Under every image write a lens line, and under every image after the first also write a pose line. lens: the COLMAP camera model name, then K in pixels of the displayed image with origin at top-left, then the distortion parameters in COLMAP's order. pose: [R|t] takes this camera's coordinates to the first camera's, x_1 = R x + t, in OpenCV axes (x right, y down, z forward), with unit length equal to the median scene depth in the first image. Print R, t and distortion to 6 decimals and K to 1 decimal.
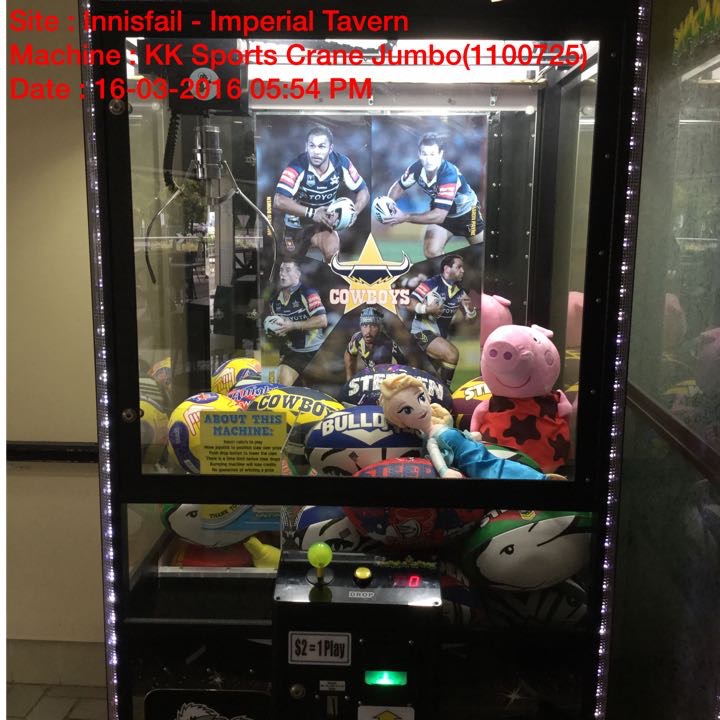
lens RADIAL K [[716.0, 0, 360.0], [0, 716.0, 360.0], [0, 0, 1]] dist [0.008051, 0.002780]
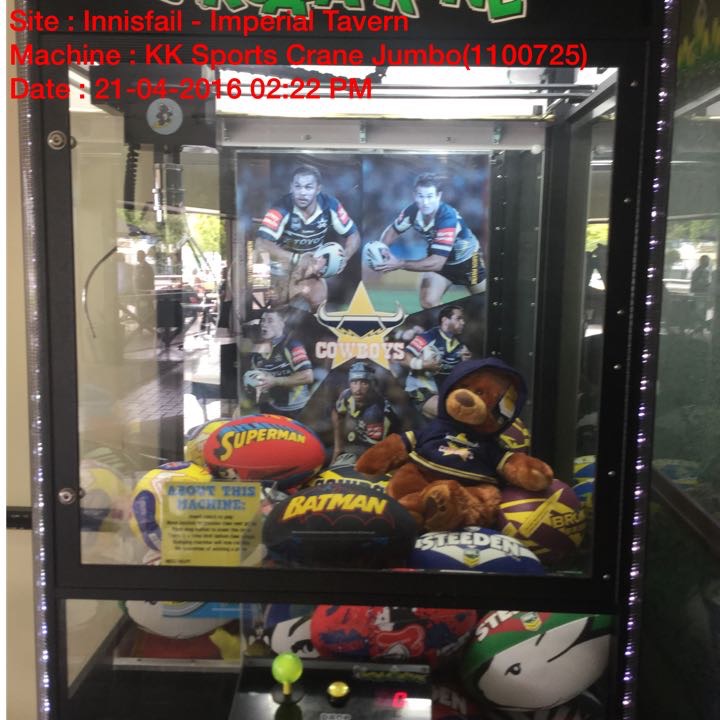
lens RADIAL K [[704.1, 0, 360.0], [0, 704.1, 360.0], [0, 0, 1]] dist [-0.008198, 0.008074]
pose [[0.999874, 0.009310, -0.012887, 0.025611], [-0.009931, 0.998746, -0.049066, -0.033156], [0.012414, 0.049188, 0.998712, 0.111570]]
